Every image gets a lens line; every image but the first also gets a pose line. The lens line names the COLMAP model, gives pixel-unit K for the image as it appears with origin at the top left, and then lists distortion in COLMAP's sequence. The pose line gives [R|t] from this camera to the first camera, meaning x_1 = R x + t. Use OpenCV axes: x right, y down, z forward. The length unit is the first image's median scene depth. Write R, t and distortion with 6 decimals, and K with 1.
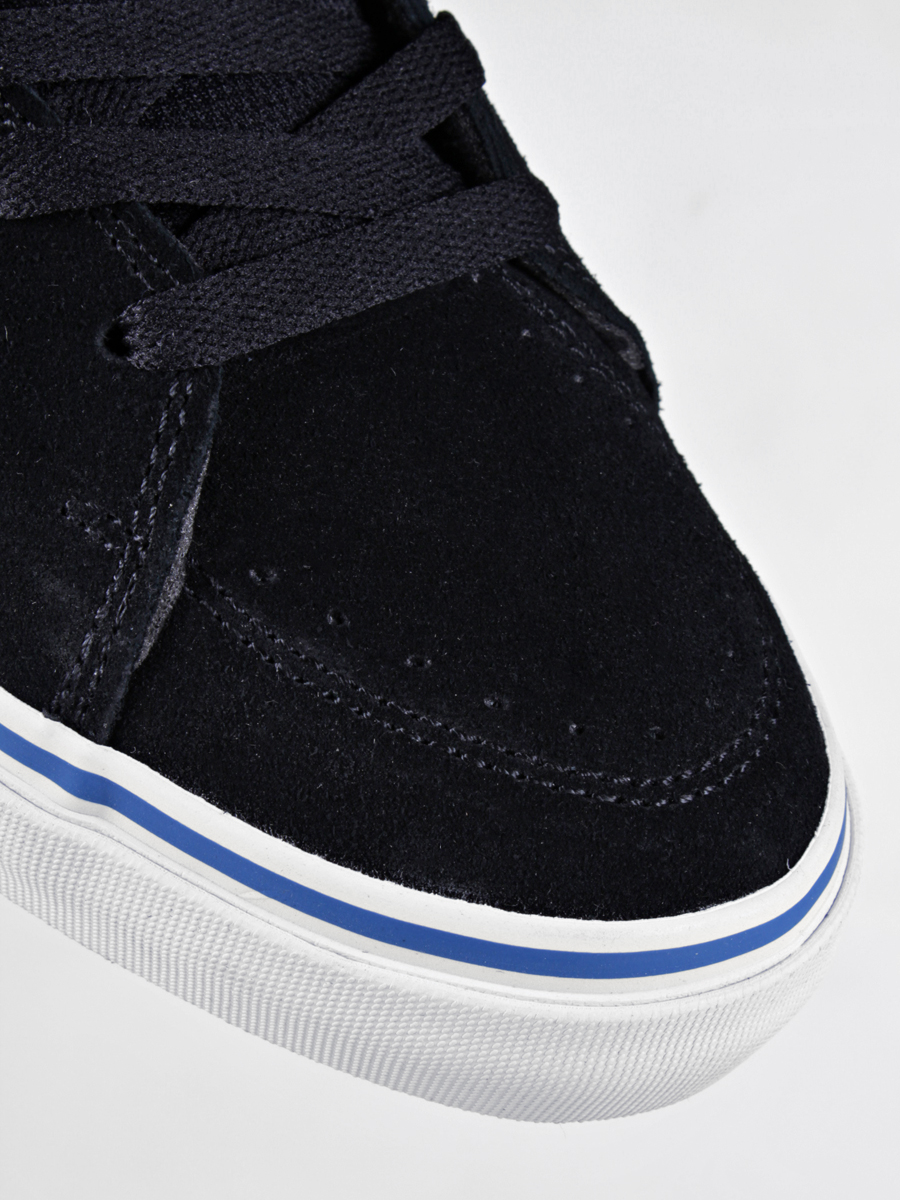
lens RADIAL K [[2995.7, 0, 450.0], [0, 2995.7, 599.6], [0, 0, 1]] dist [-0.063550, 0.000000]
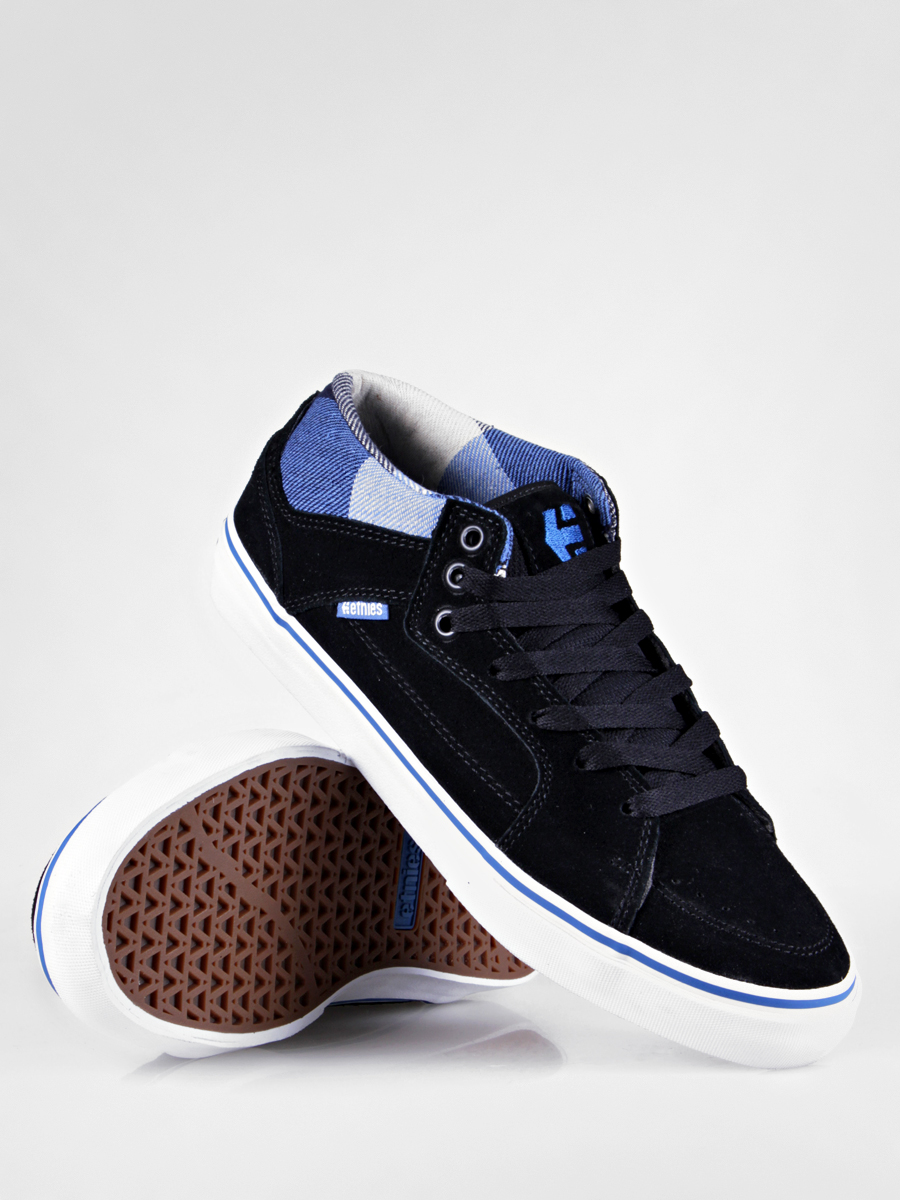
lens RADIAL K [[2995.7, 0, 450.5], [0, 2995.7, 600.5], [0, 0, 1]] dist [-0.063550, 0.000000]
pose [[0.995172, 0.005050, 0.098014, -0.607390], [0.021444, 0.963358, -0.267359, 0.542537], [-0.095773, 0.268170, 0.958599, -2.066347]]
